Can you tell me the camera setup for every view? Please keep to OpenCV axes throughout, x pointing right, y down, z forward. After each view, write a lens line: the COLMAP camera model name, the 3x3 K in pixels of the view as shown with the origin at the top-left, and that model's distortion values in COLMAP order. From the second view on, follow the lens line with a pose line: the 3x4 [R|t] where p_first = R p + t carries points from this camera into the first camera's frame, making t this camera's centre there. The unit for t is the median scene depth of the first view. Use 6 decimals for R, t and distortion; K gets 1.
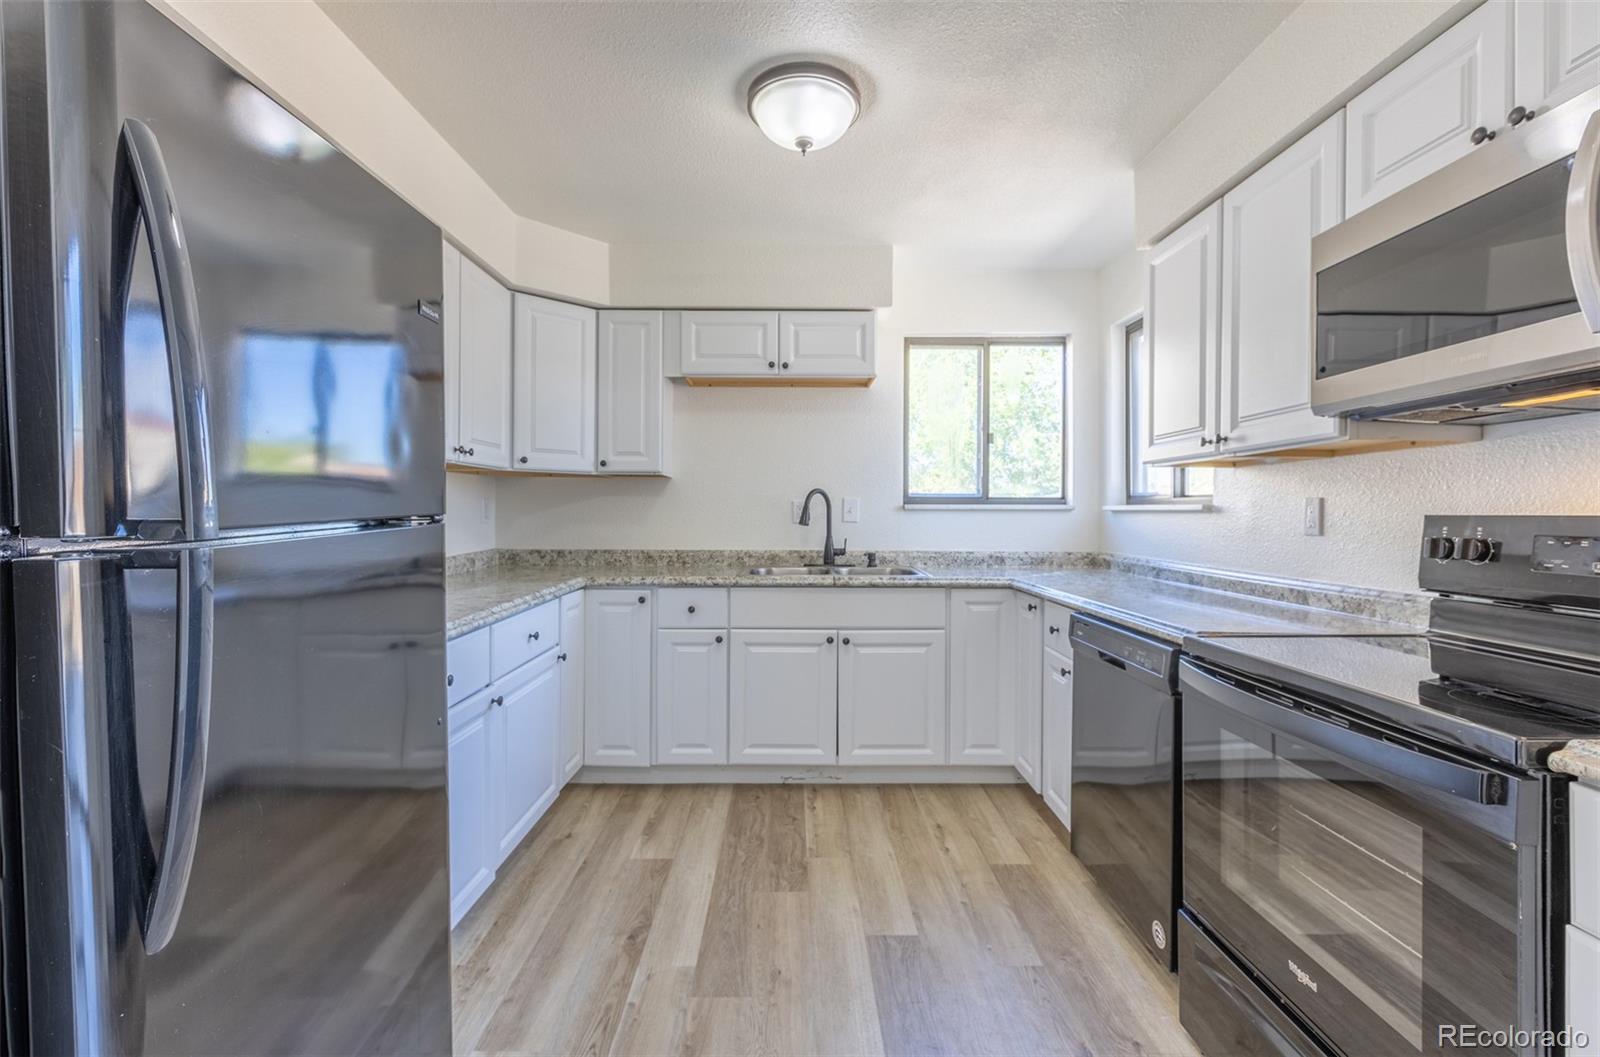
lens RADIAL K [[714.0, 0, 783.7], [0, 714.0, 517.1], [0, 0, 1]] dist [-0.001559, 0.000632]
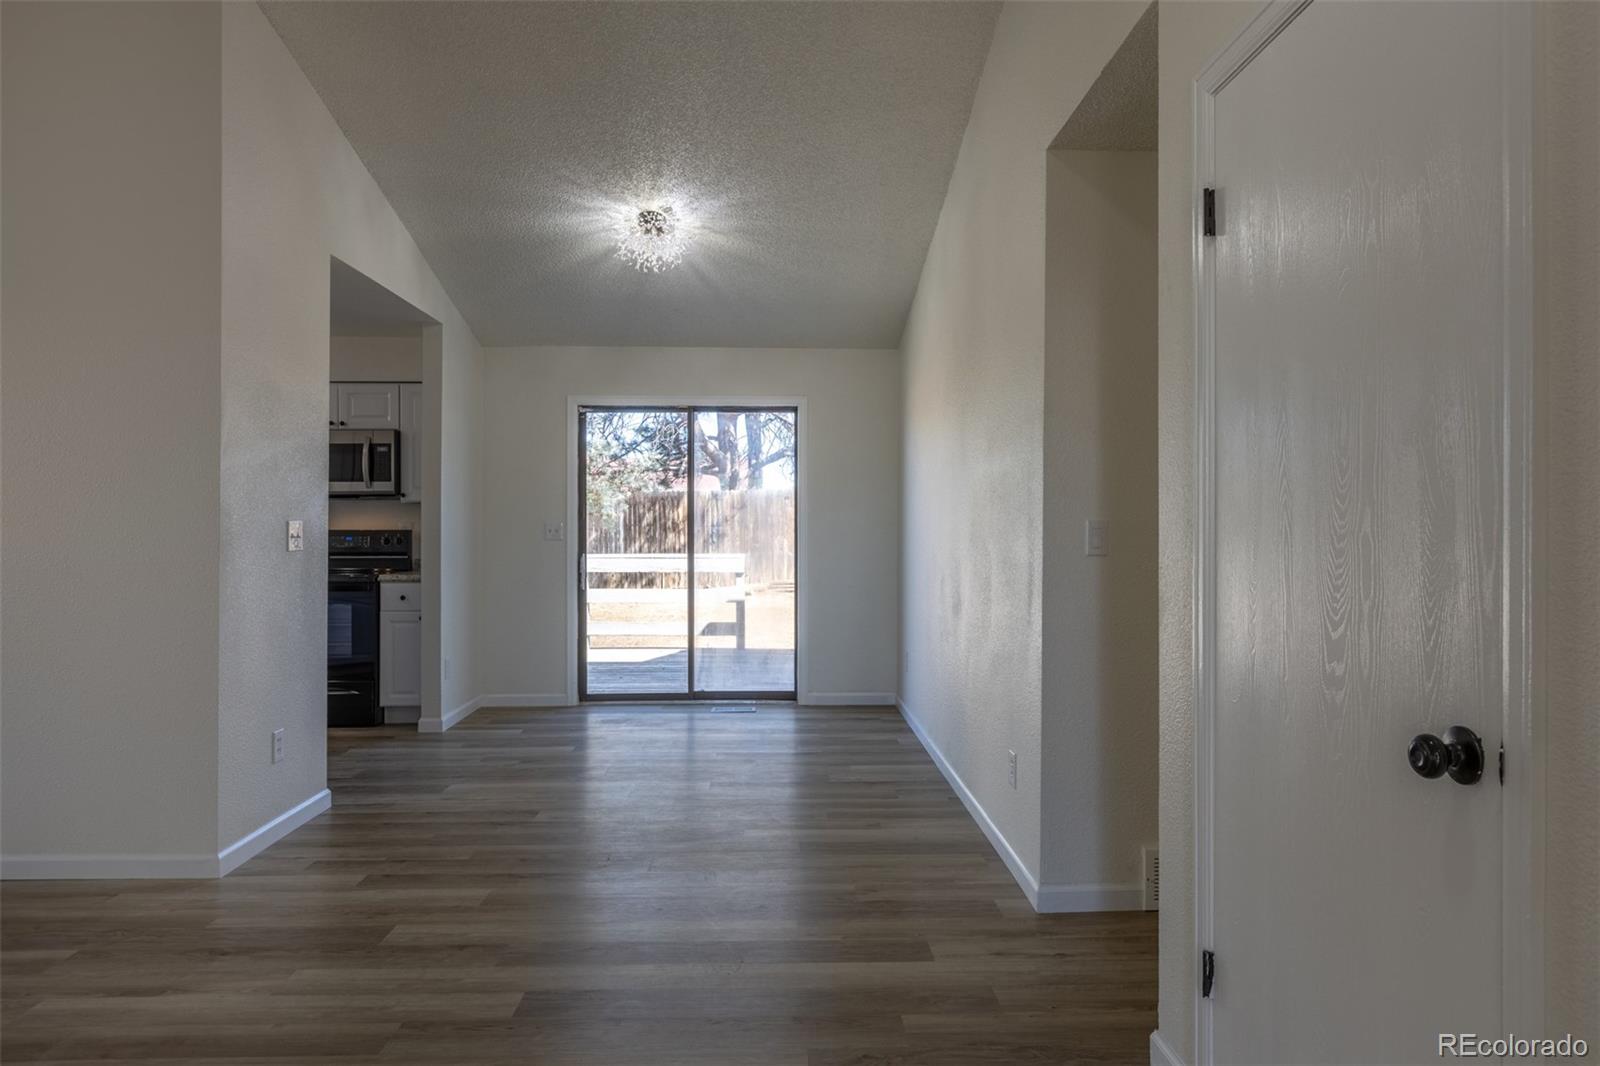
lens RADIAL K [[991.1, 0, 817.5], [0, 991.1, 527.4], [0, 0, 1]] dist [-0.001307, 0.000170]
pose [[-0.045635, -0.001416, 0.998957, -1.725966], [0.006208, 0.999979, 0.001701, -0.003503], [-0.998939, 0.006280, -0.045626, -0.508489]]
